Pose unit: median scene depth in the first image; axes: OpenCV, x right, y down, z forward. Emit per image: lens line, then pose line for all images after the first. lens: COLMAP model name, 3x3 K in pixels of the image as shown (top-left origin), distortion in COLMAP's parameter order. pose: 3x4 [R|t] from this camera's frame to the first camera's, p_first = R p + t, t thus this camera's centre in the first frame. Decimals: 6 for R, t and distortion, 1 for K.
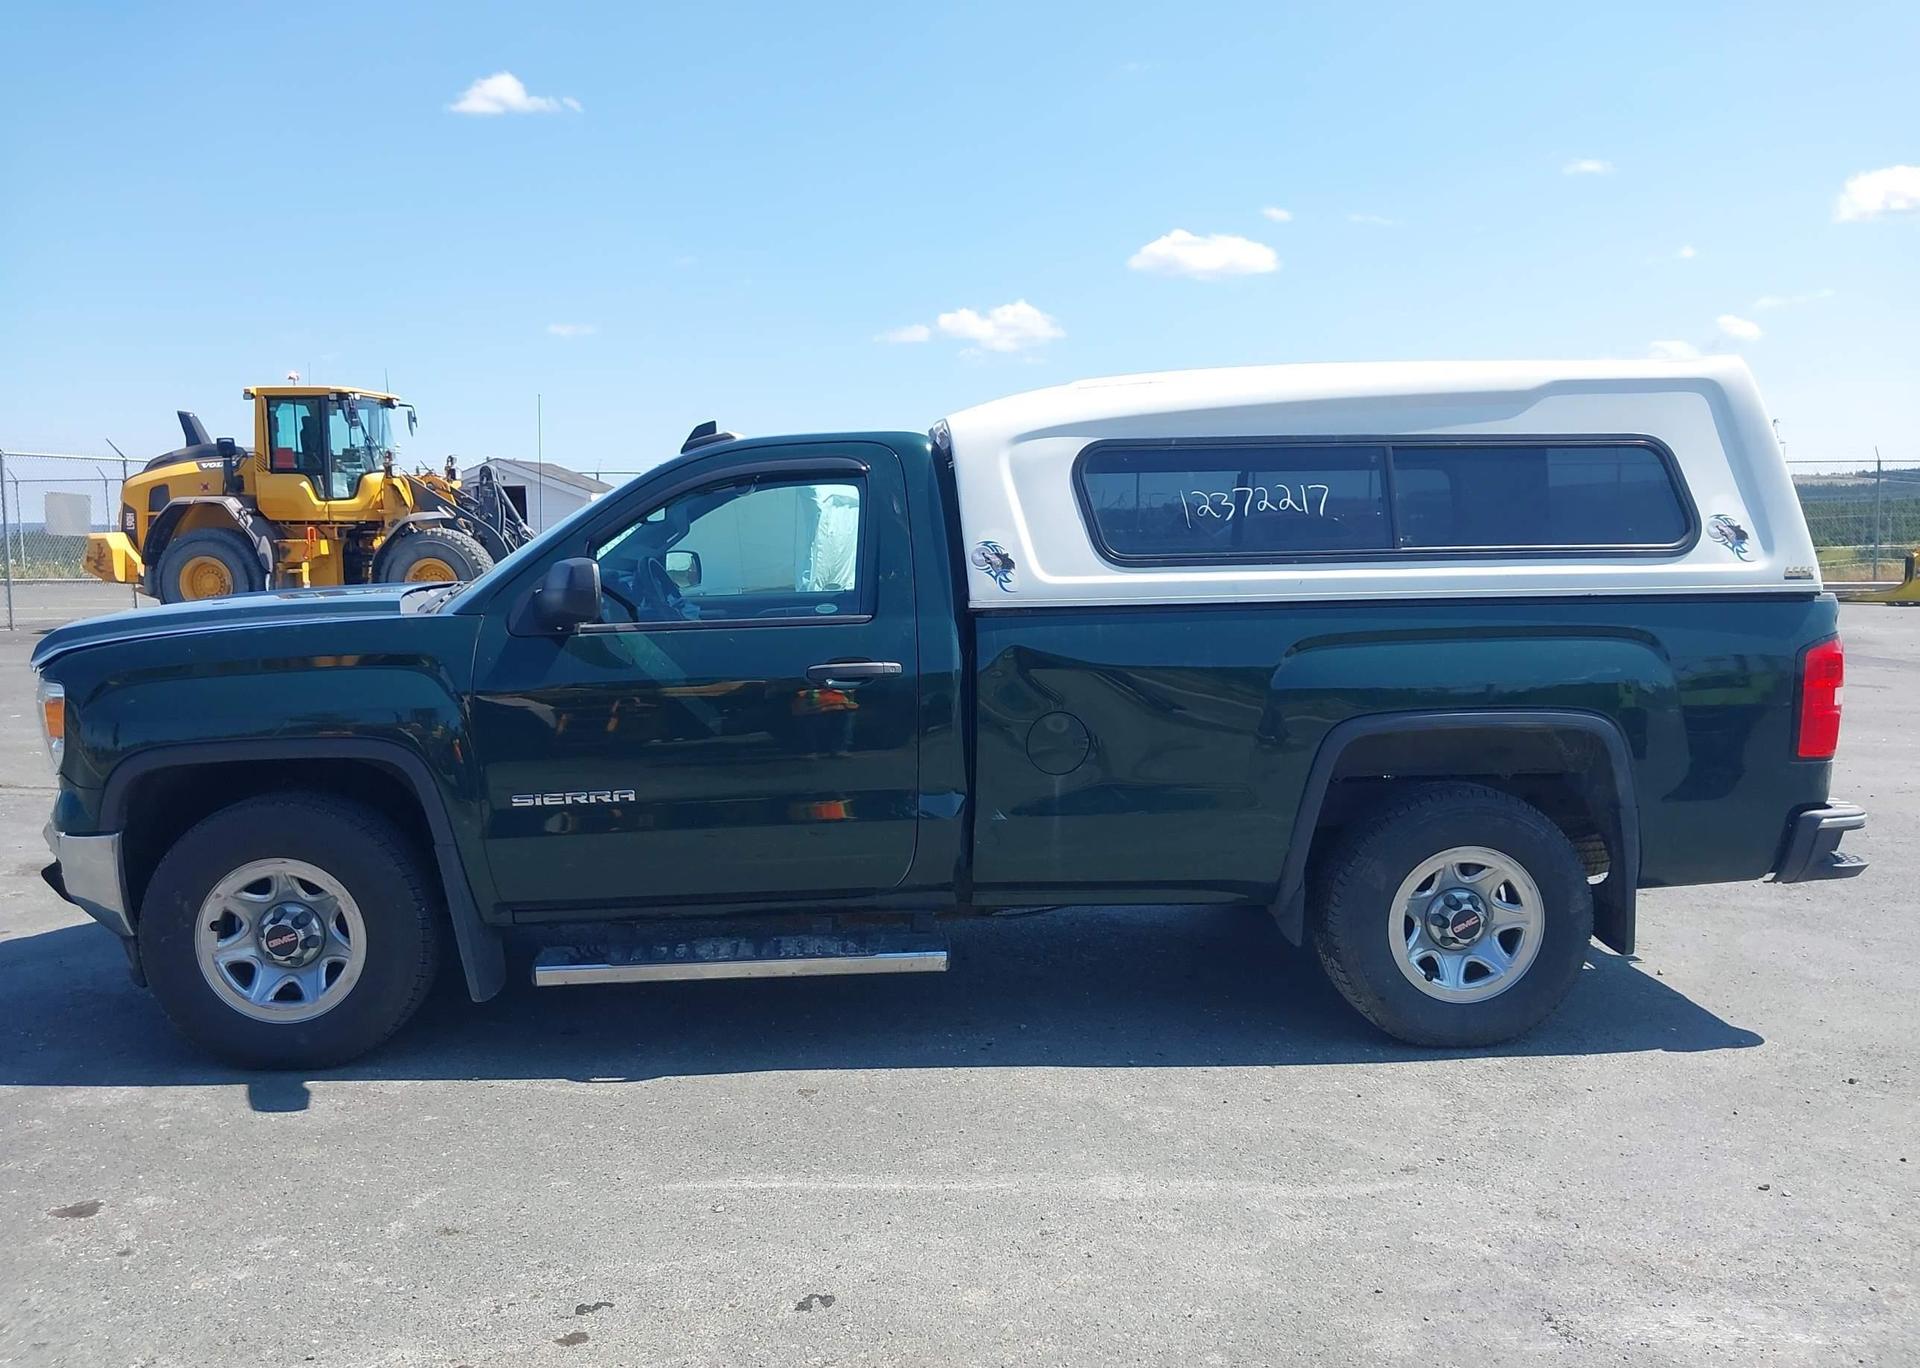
lens RADIAL K [[1506.3, 0, 951.0], [0, 1506.3, 688.2], [0, 0, 1]] dist [0.055070, -0.091808]
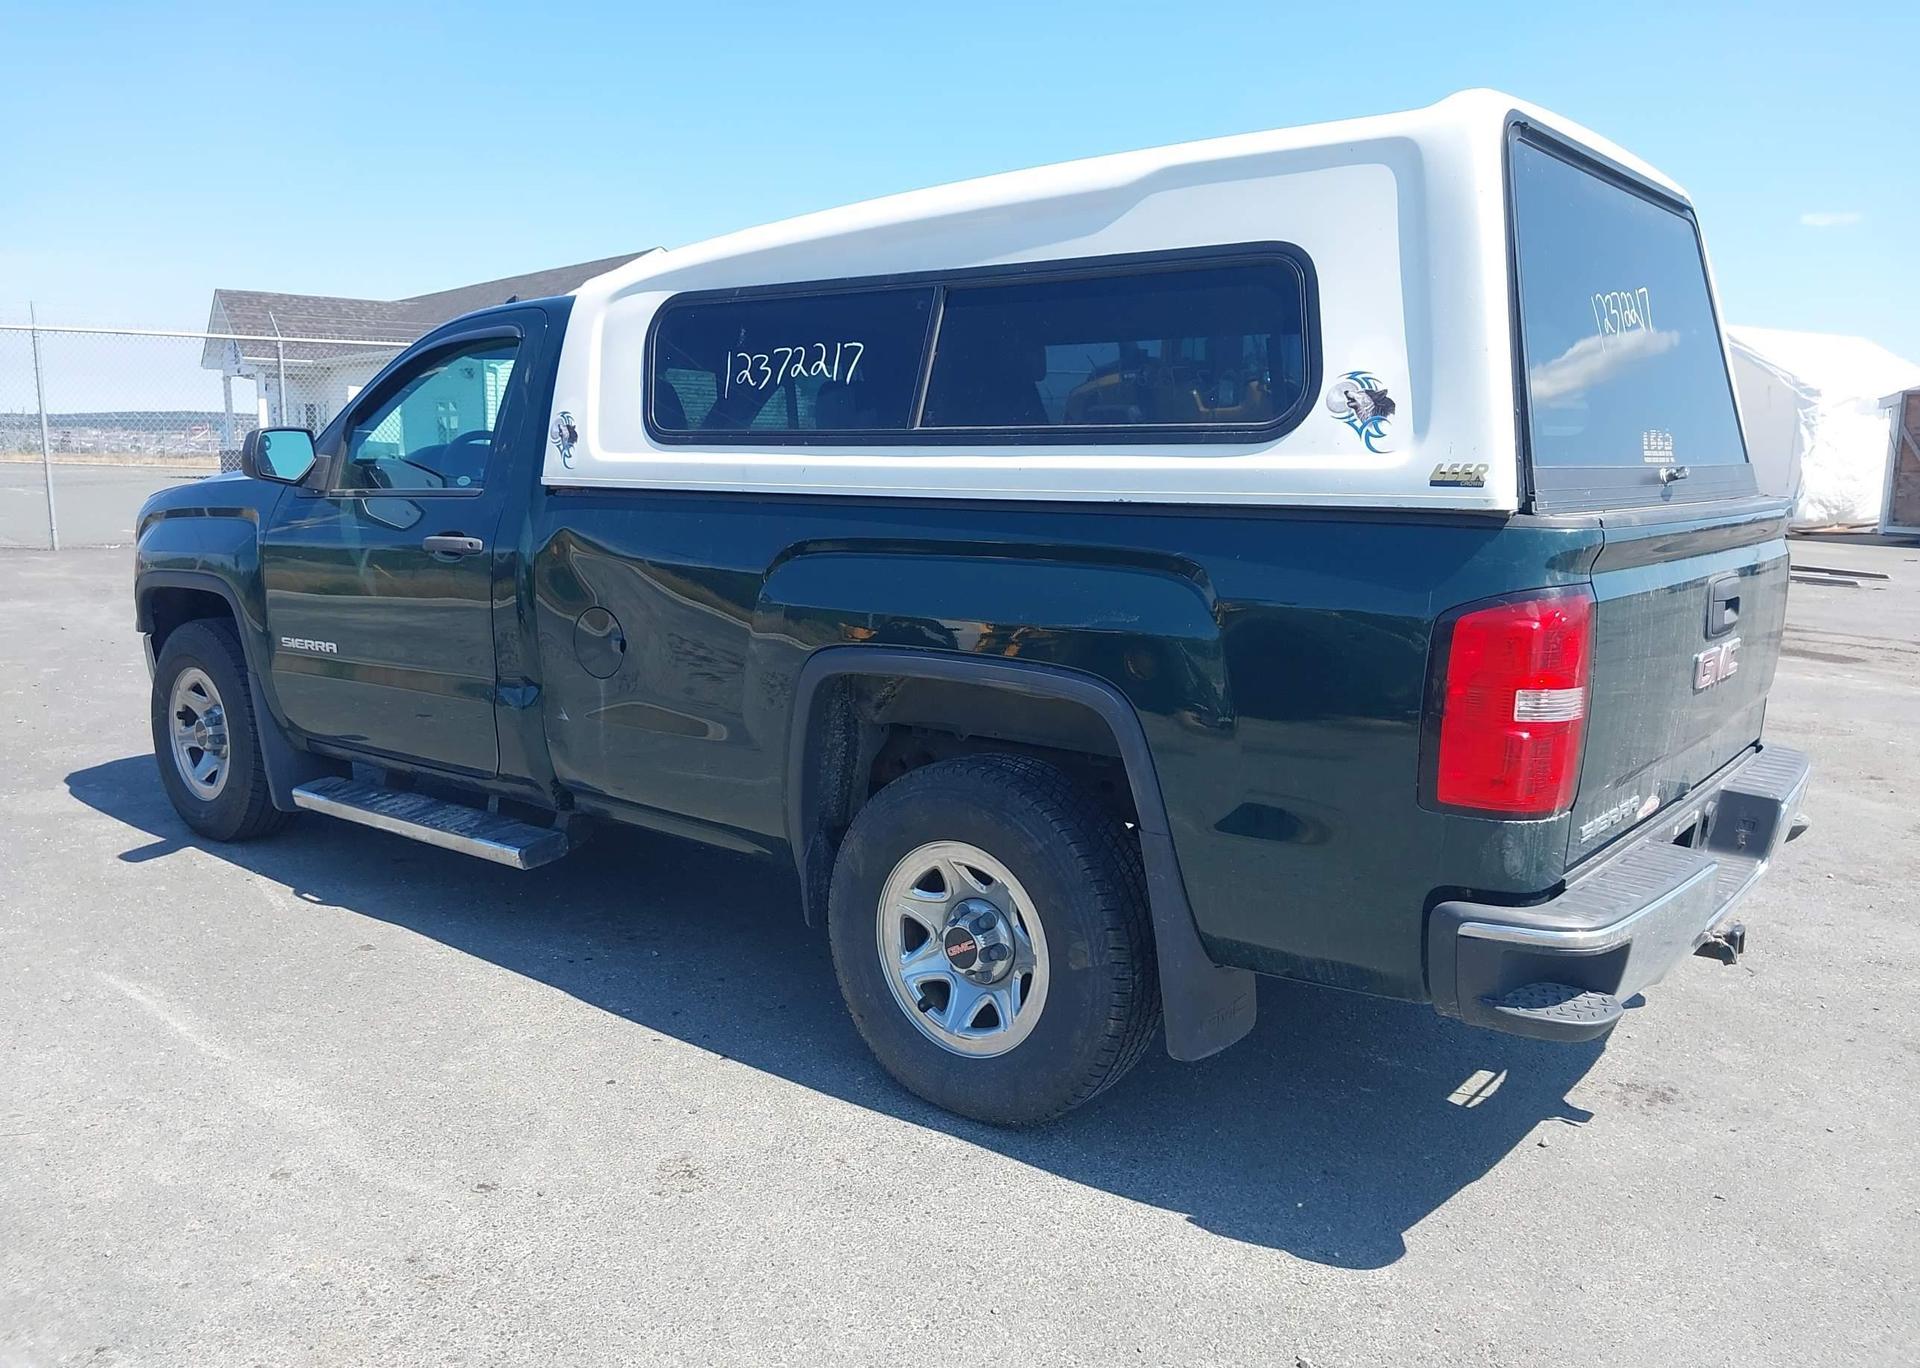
lens RADIAL K [[1497.6, 0, 956.4], [0, 1497.6, 707.2], [0, 0, 1]] dist [0.223985, -0.533481]
pose [[0.735950, 0.129701, -0.664496, 0.816630], [-0.085883, 0.991434, 0.098396, -0.031256], [0.671566, -0.015346, 0.740786, 0.467768]]
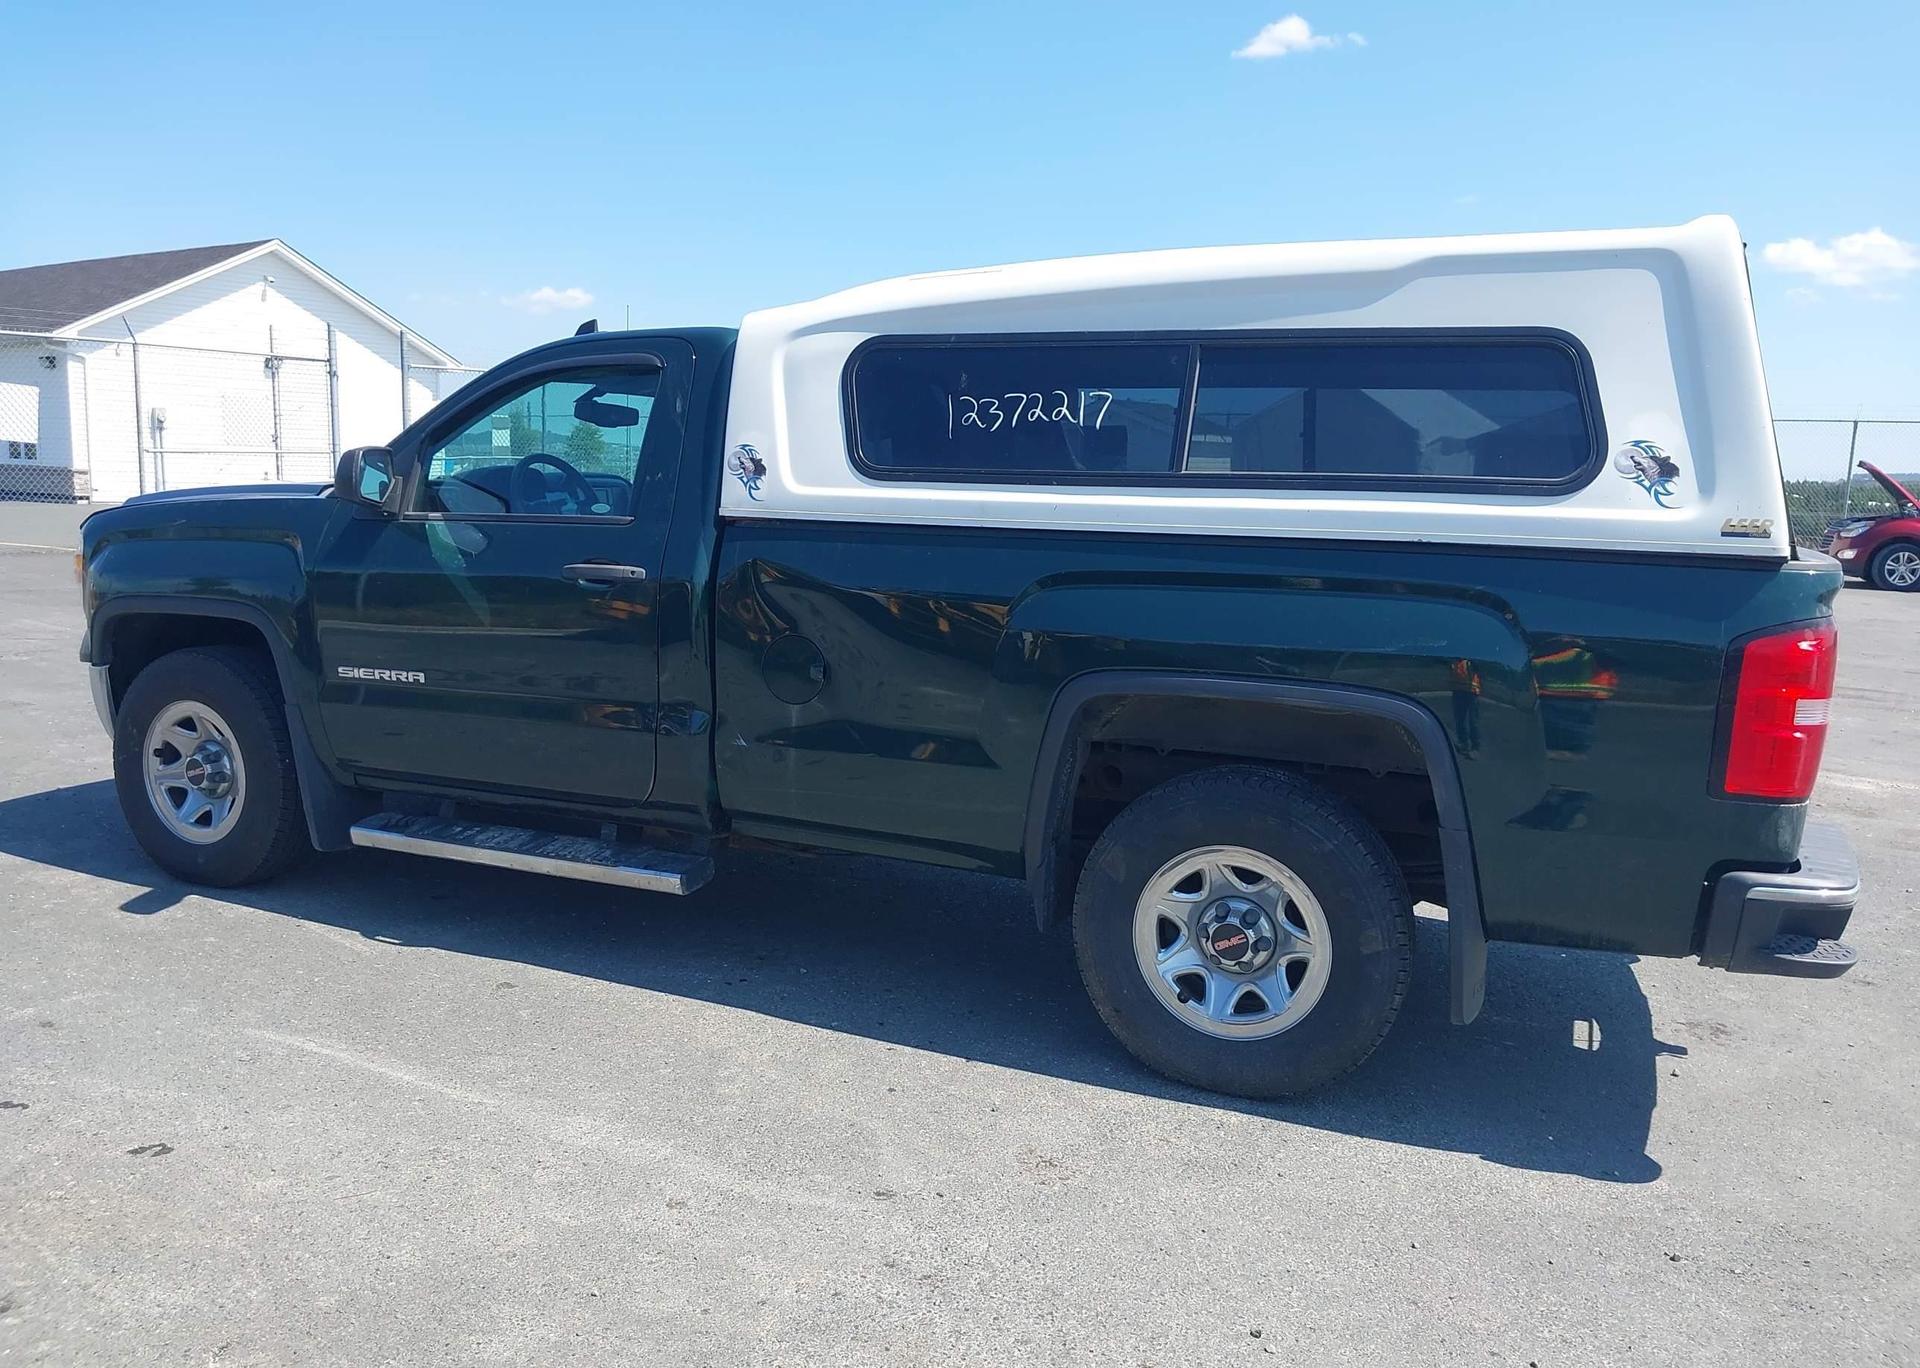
lens RADIAL K [[1507.0, 0, 960.0], [0, 1507.0, 684.0], [0, 0, 1]] dist [0.089869, -0.174549]
pose [[0.888588, 0.100468, -0.447568, 0.565609], [-0.086166, 0.994909, 0.052261, -0.010675], [0.450540, -0.007873, 0.892721, 0.220271]]
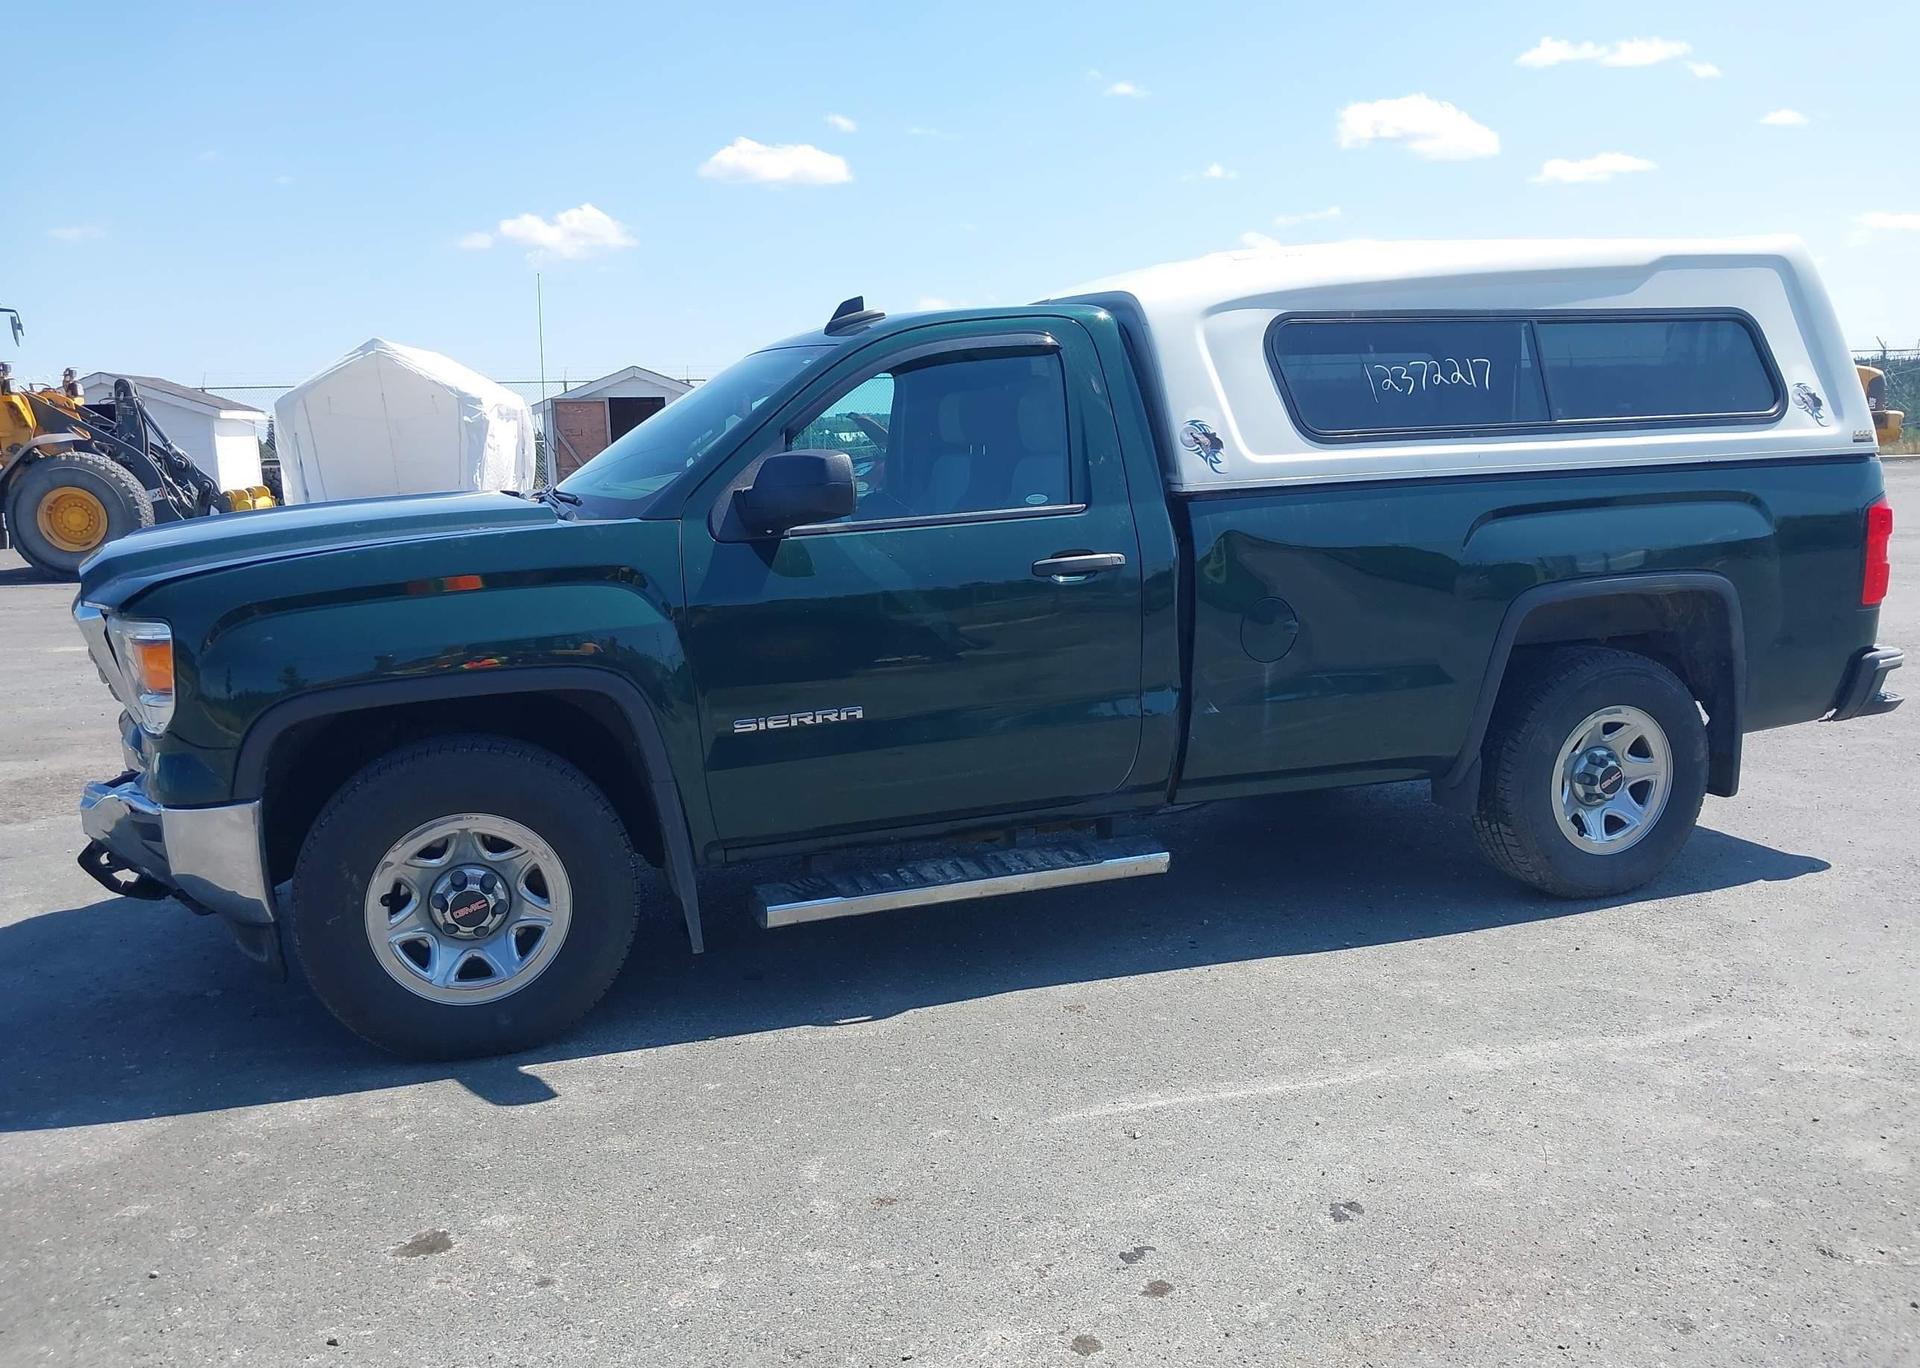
lens RADIAL K [[1513.6, 0, 949.6], [0, 1513.6, 701.3], [0, 0, 1]] dist [0.007669, -0.012355]
pose [[0.964444, -0.068267, 0.255320, -0.373418], [0.051661, 0.996123, 0.071198, 0.002828], [-0.259190, -0.055476, 0.964232, 0.109060]]
